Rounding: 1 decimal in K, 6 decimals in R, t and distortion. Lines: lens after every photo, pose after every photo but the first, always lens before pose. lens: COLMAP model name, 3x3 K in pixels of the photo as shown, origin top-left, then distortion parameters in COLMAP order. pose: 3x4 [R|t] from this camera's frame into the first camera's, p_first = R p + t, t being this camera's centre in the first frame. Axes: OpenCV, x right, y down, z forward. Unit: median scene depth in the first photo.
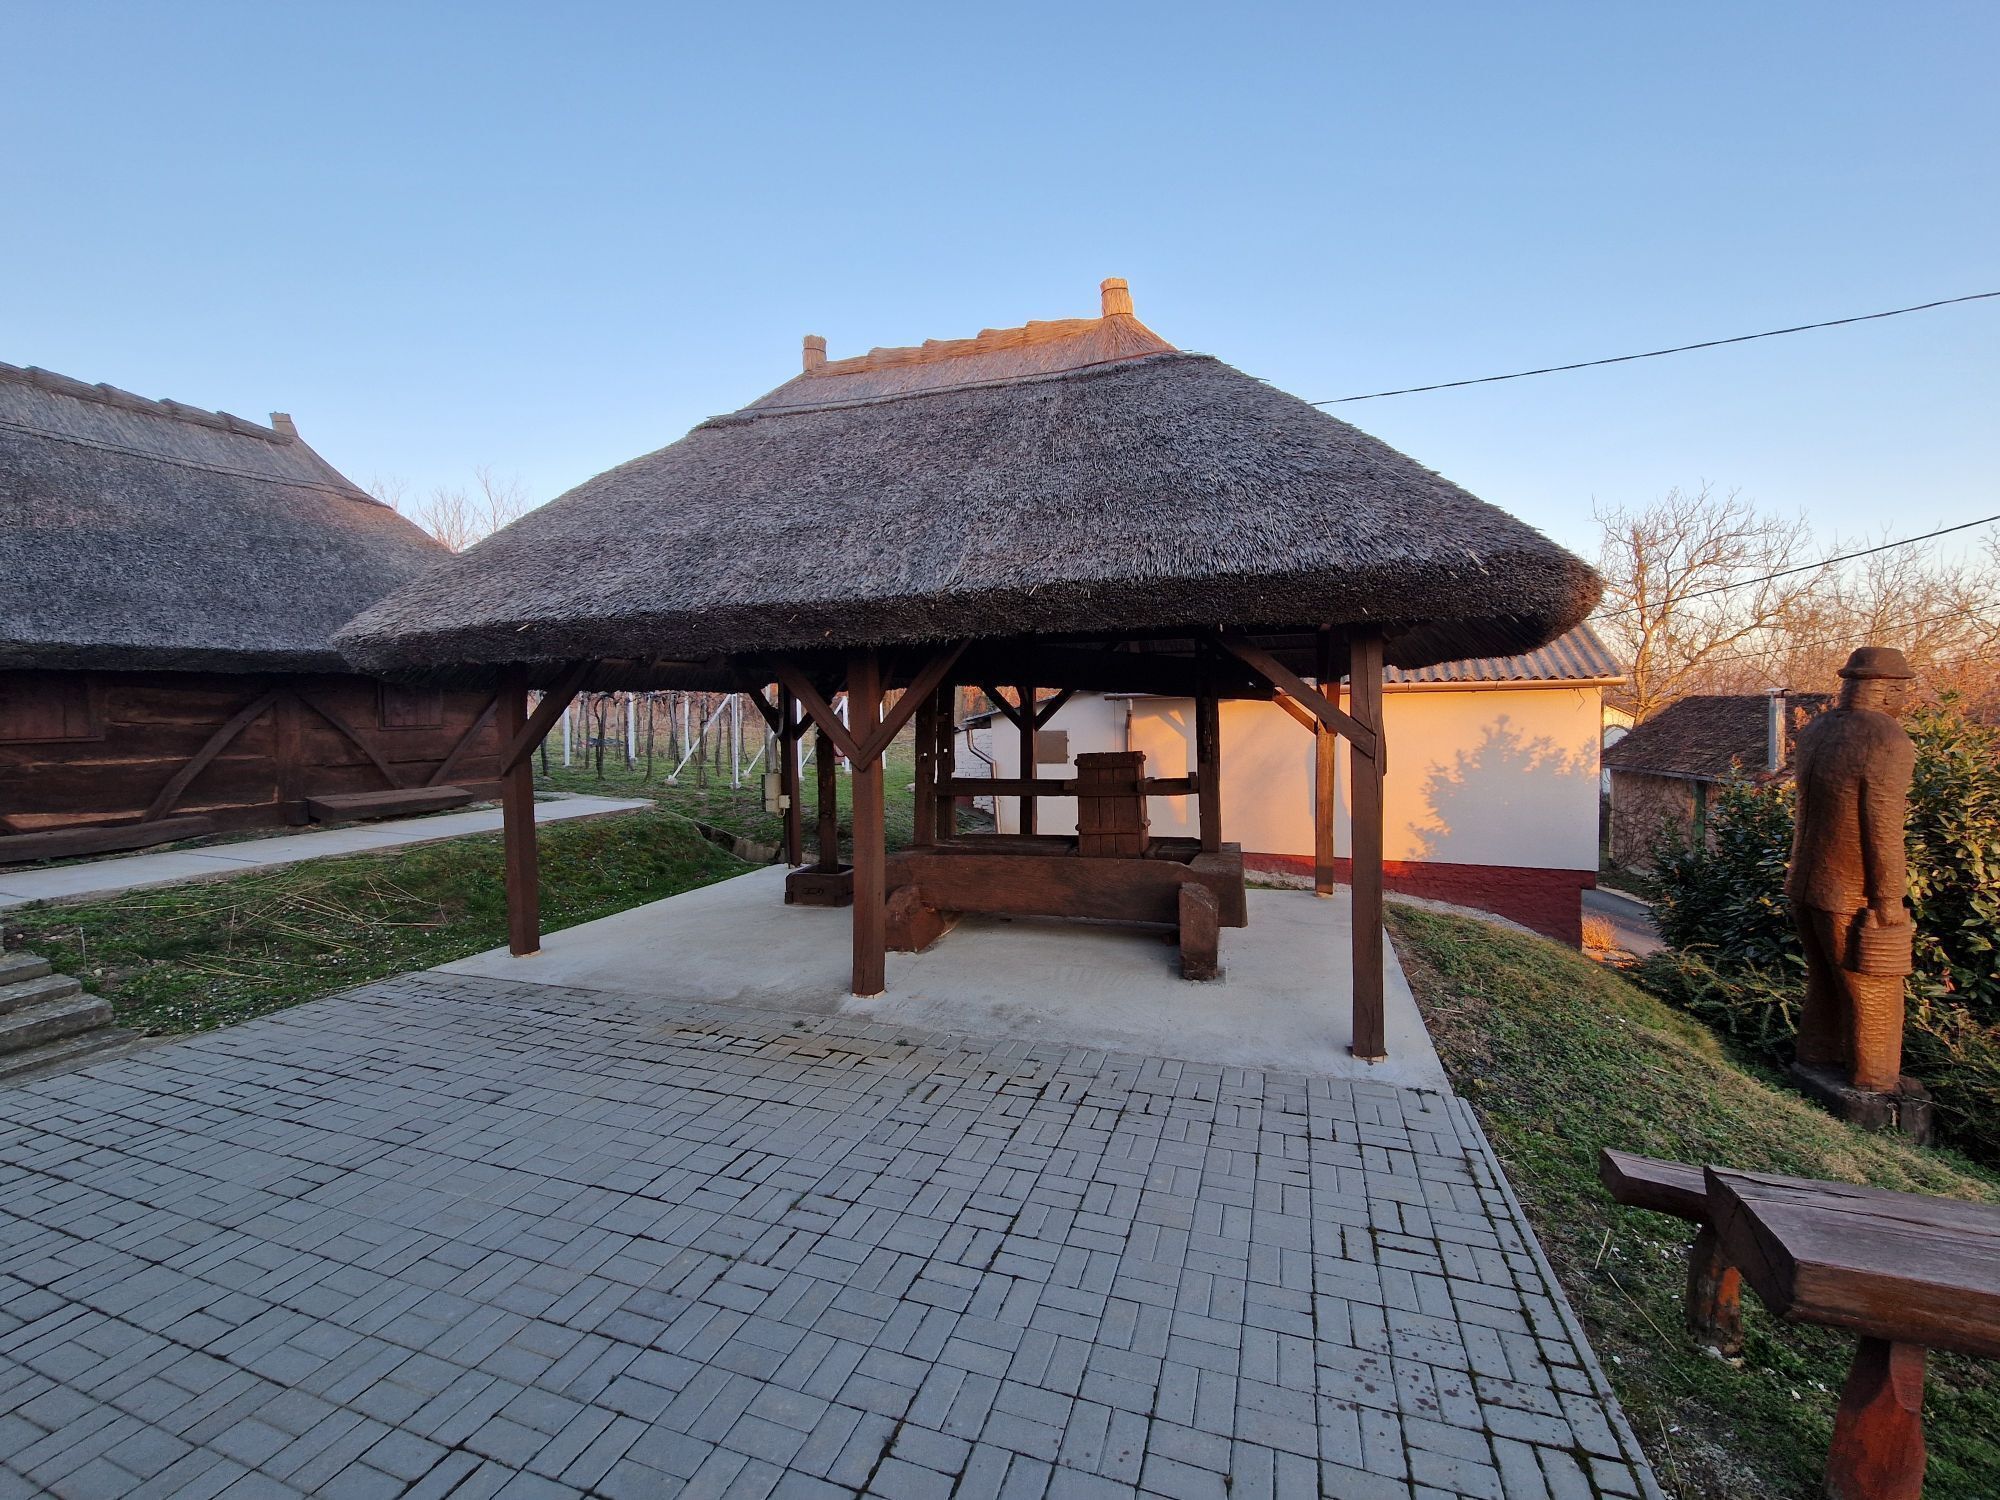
lens RADIAL K [[835.5, 0, 1008.8], [0, 835.5, 755.2], [0, 0, 1]] dist [-0.003461, -0.000904]
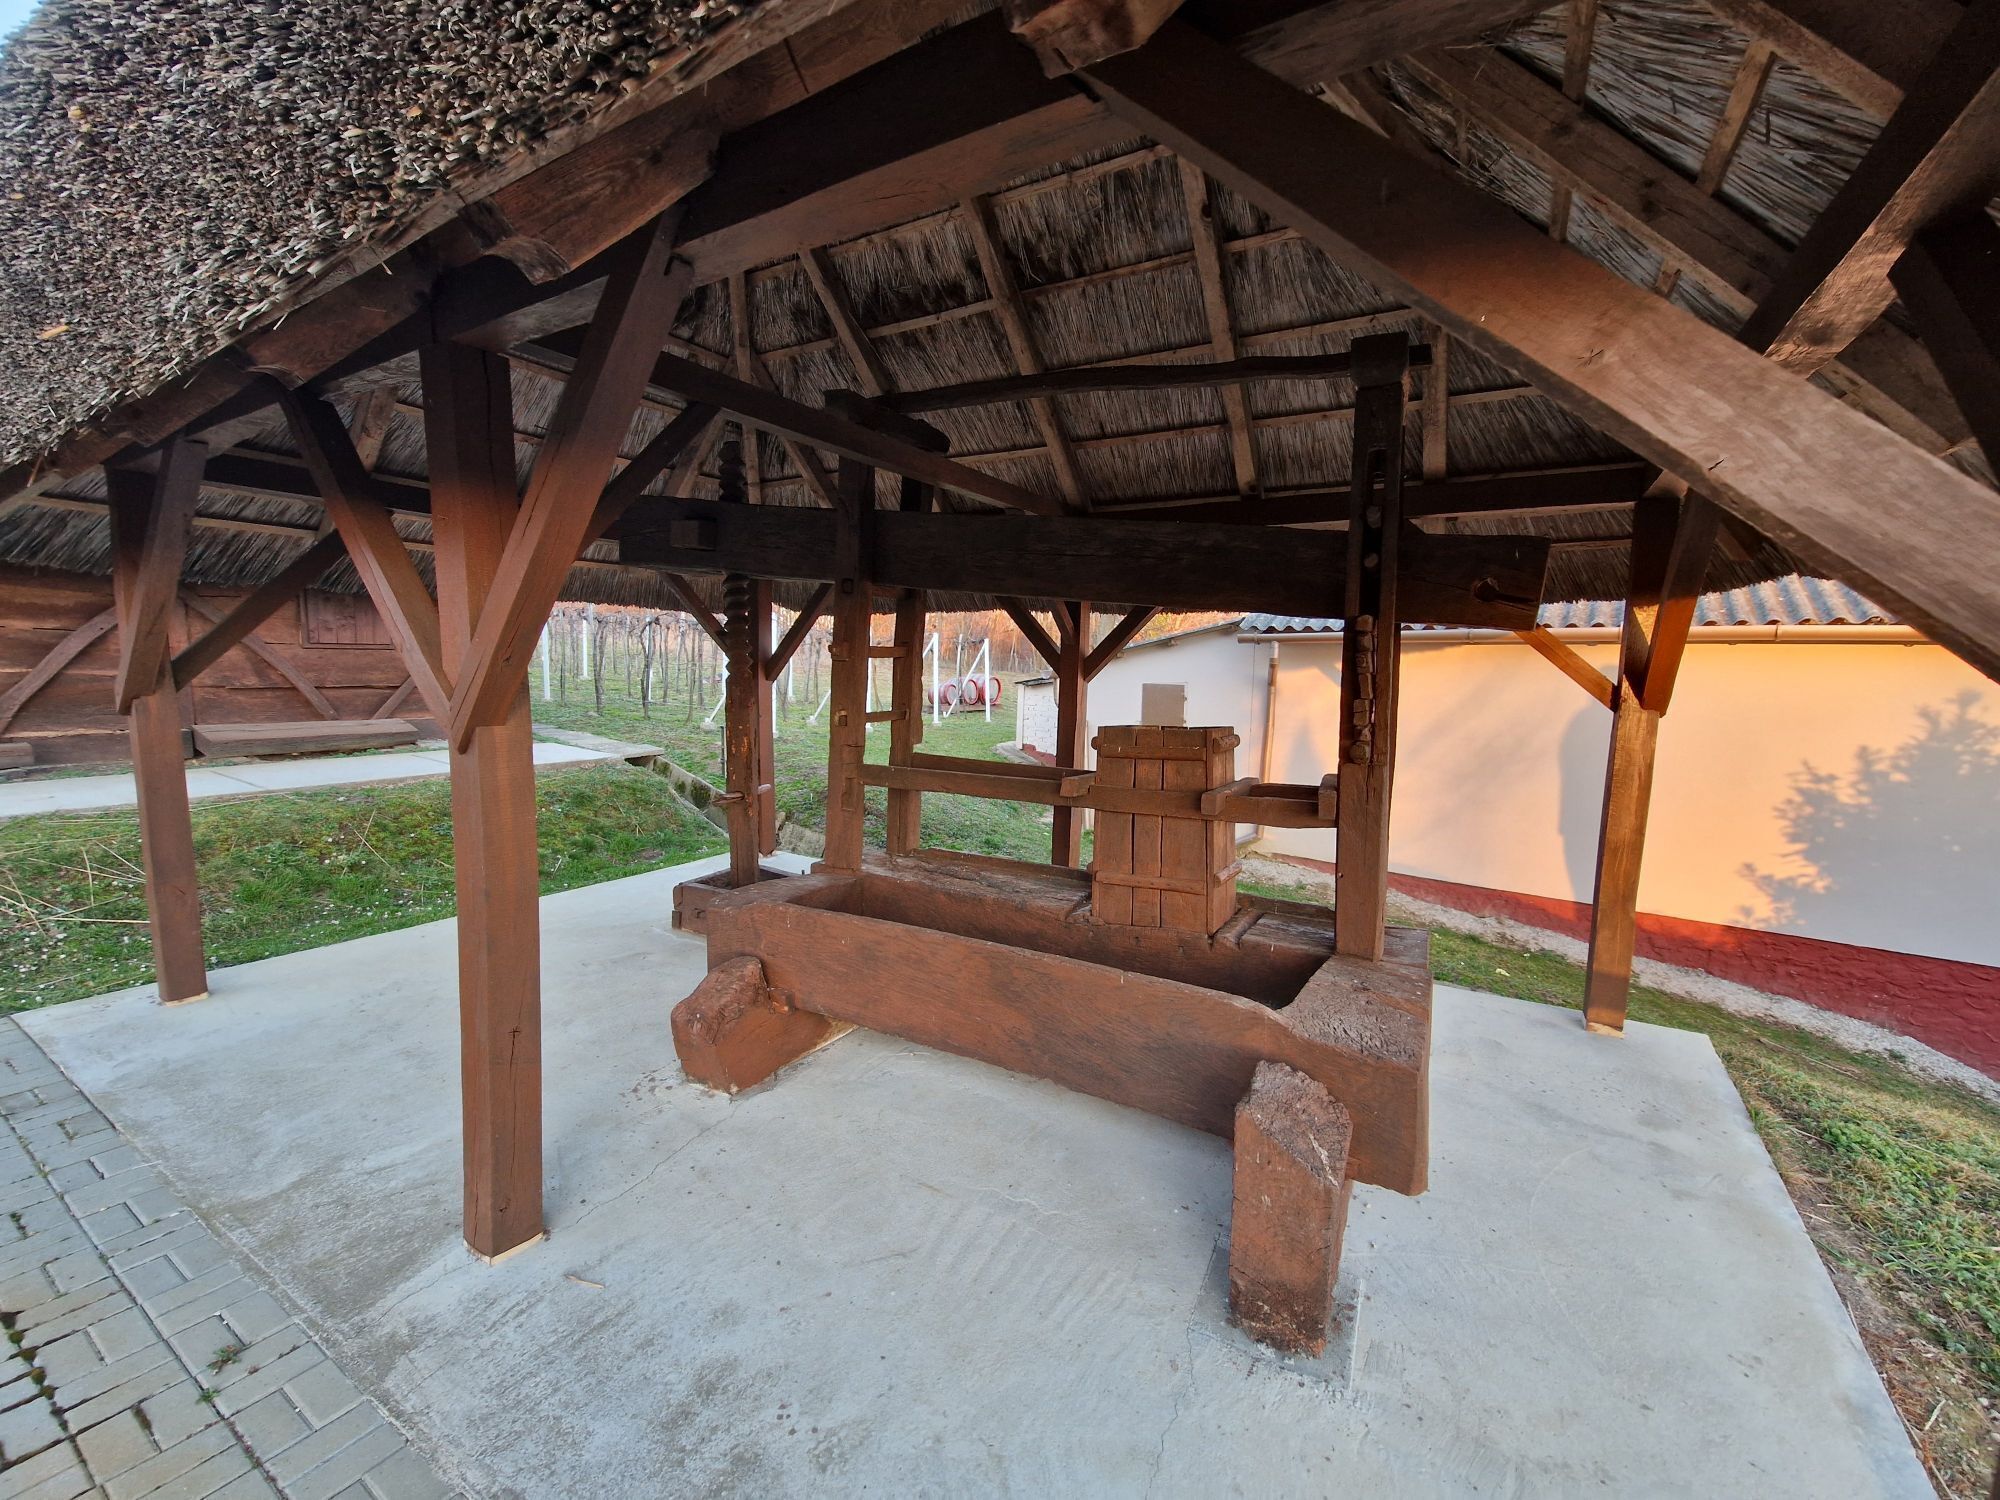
lens RADIAL K [[835.5, 0, 1001.7], [0, 835.5, 741.5], [0, 0, 1]] dist [-0.003461, -0.000904]
pose [[0.974394, 0.057593, -0.217347, 0.105321], [-0.048159, 0.997664, 0.048458, -0.010963], [0.219630, -0.036750, 0.974891, 0.373598]]
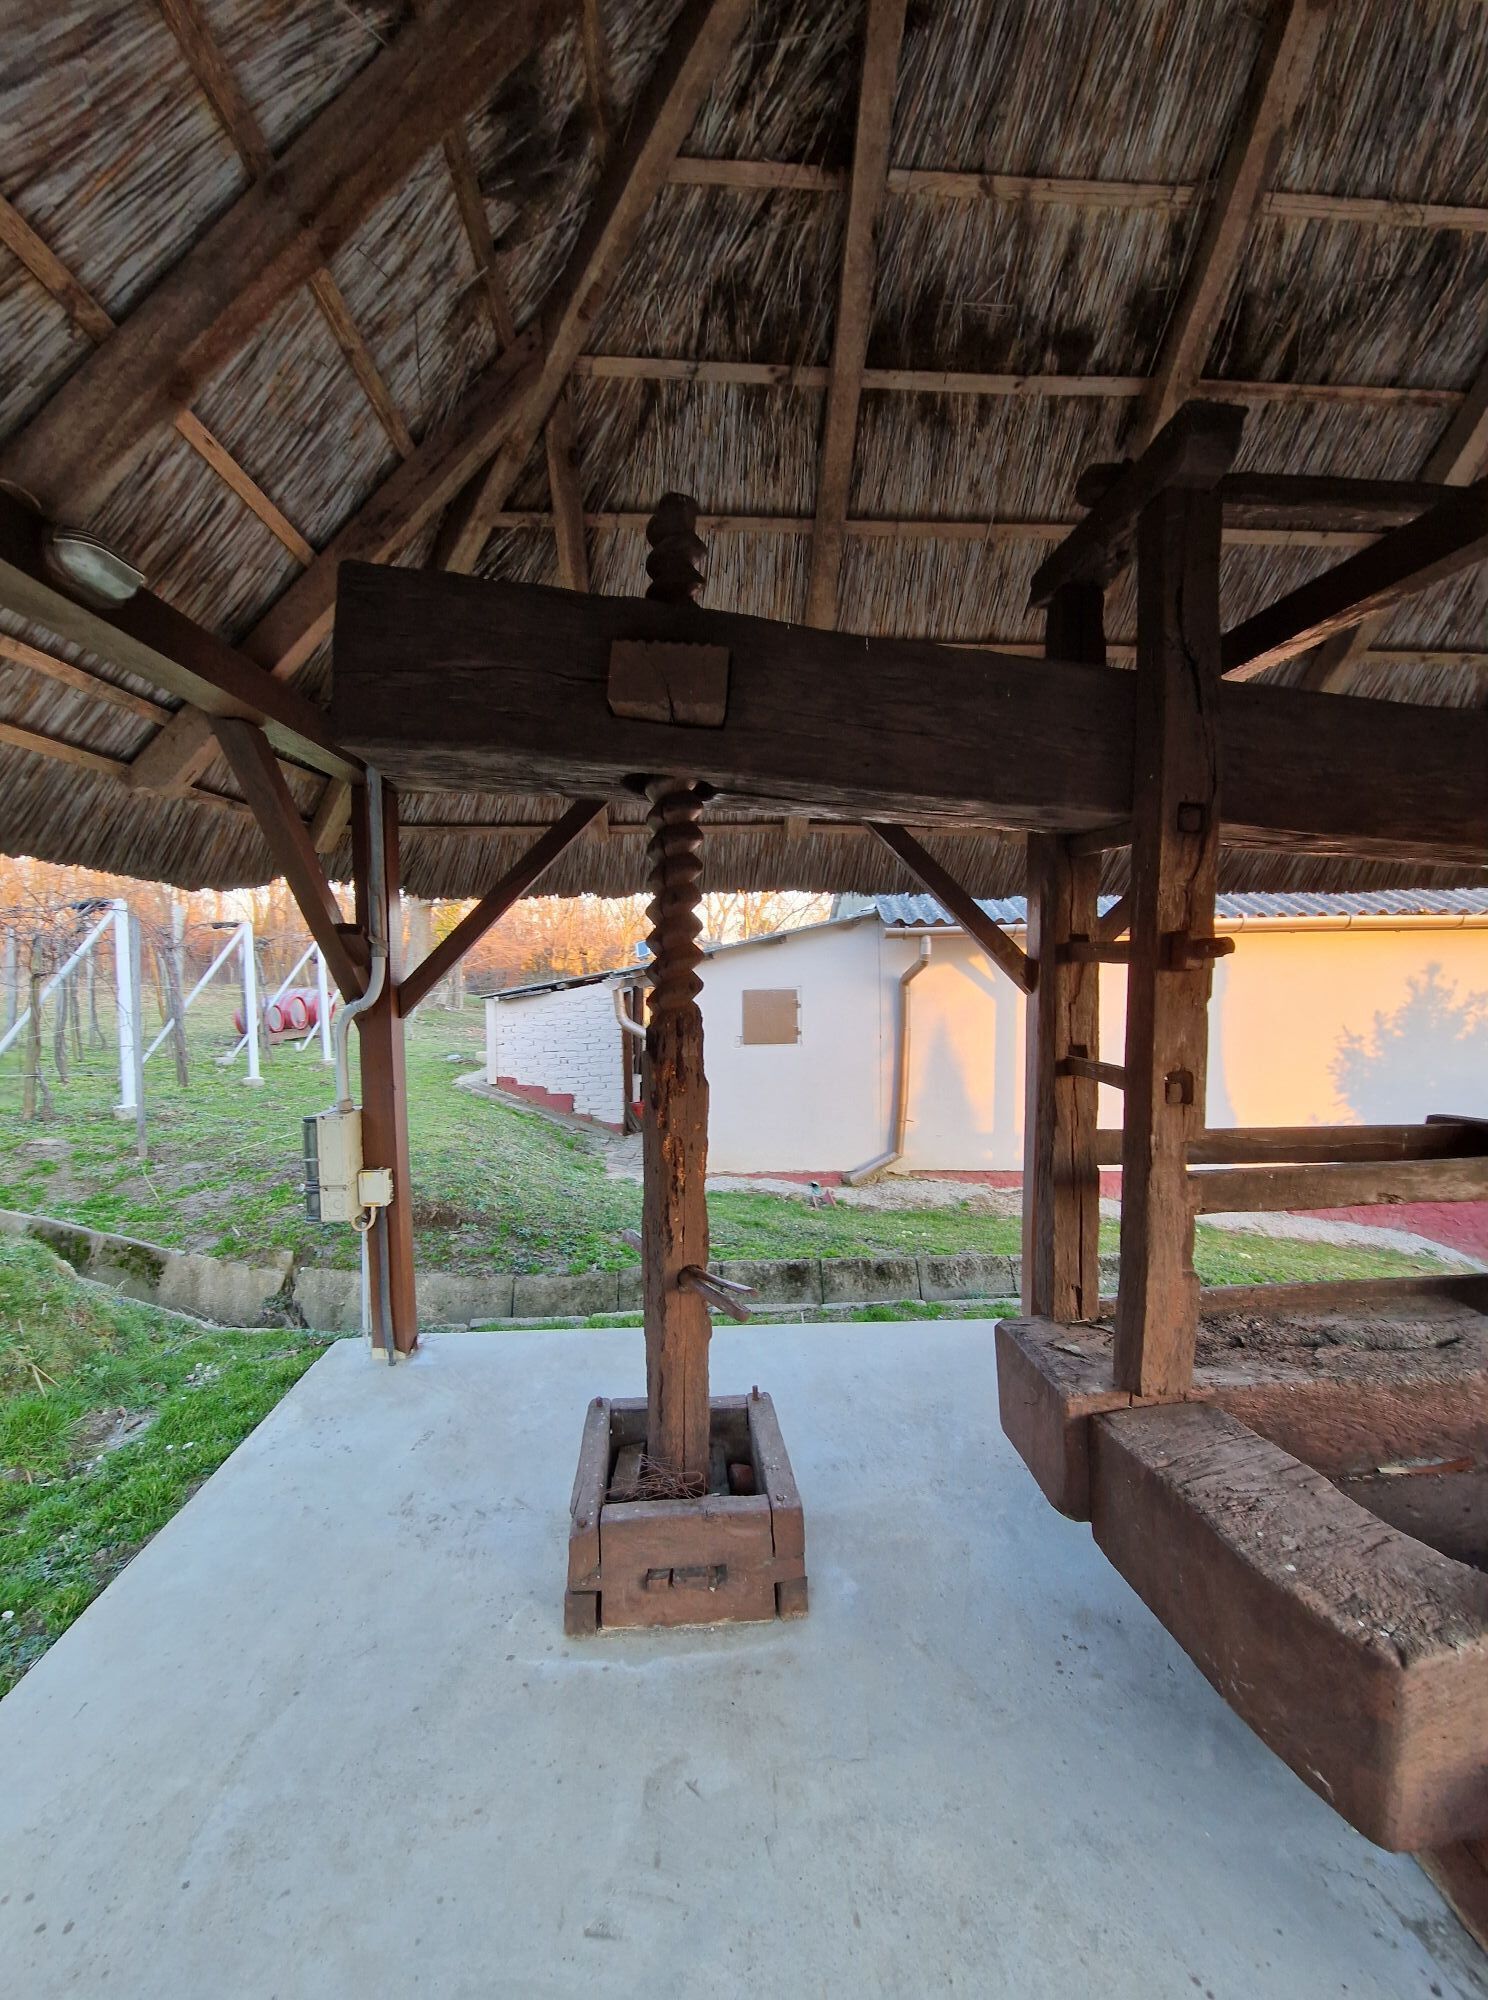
lens RADIAL K [[835.5, 0, 746.9], [0, 835.5, 1011.0], [0, 0, 1]] dist [-0.003461, -0.000904]
pose [[0.920849, -0.017254, 0.389536, -0.279946], [0.017866, 0.999838, 0.002050, -0.021119], [-0.389509, 0.005072, 0.921009, 0.645397]]
